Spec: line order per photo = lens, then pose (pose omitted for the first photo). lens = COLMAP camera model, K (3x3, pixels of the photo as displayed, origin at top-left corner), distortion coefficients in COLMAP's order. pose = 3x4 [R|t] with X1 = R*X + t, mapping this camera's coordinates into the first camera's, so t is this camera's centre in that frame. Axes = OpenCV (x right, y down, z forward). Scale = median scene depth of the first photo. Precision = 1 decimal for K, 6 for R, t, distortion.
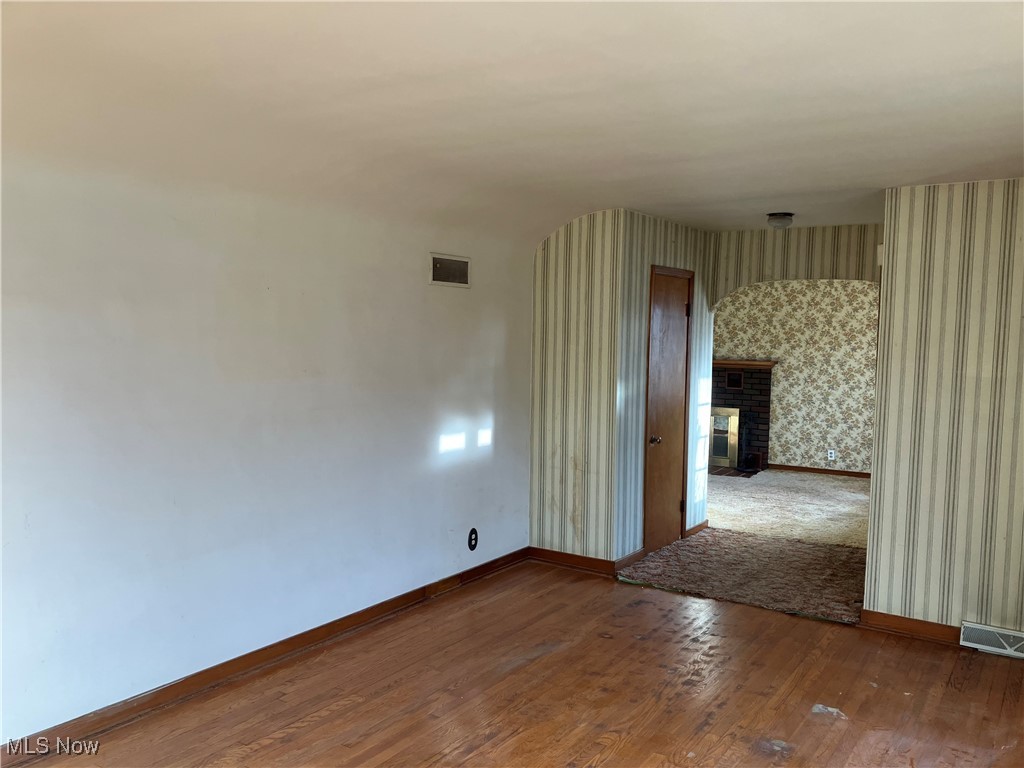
lens RADIAL K [[848.8, 0, 502.1], [0, 848.8, 384.0], [0, 0, 1]] dist [0.048170, -0.038376]
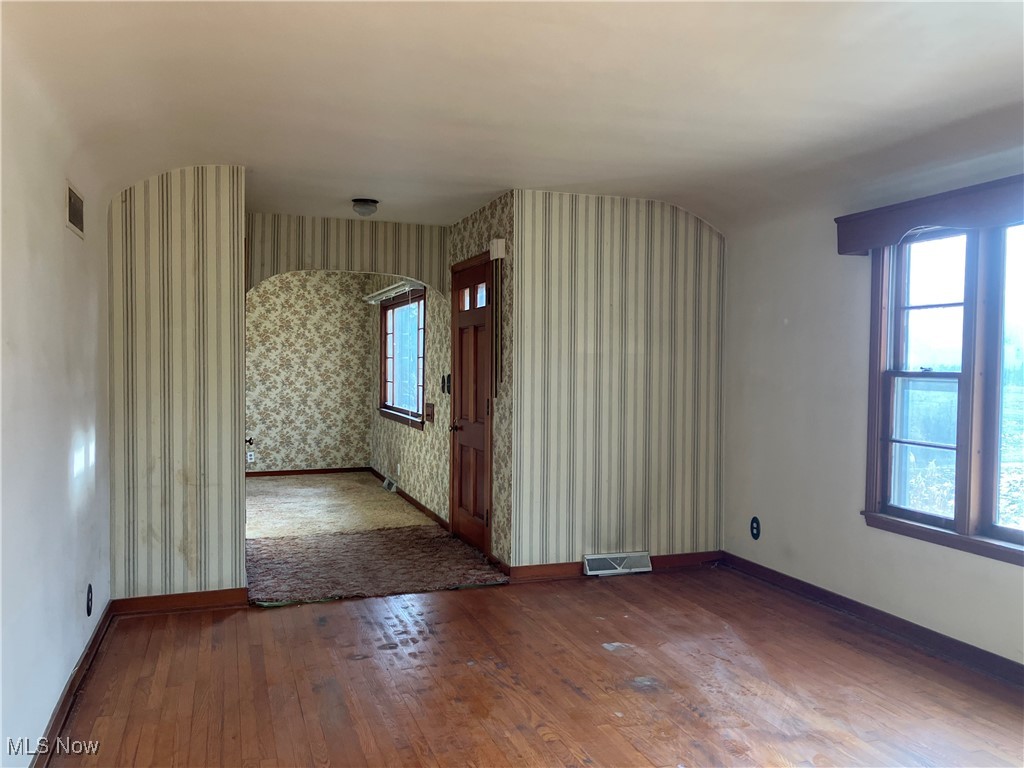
lens RADIAL K [[848.8, 0, 511.0], [0, 848.8, 379.4], [0, 0, 1]] dist [0.048170, -0.038376]
pose [[0.598861, -0.029377, 0.800314, -0.356529], [0.053205, 0.998579, -0.003158, 0.020314], [-0.799084, 0.044472, 0.599573, 0.266146]]
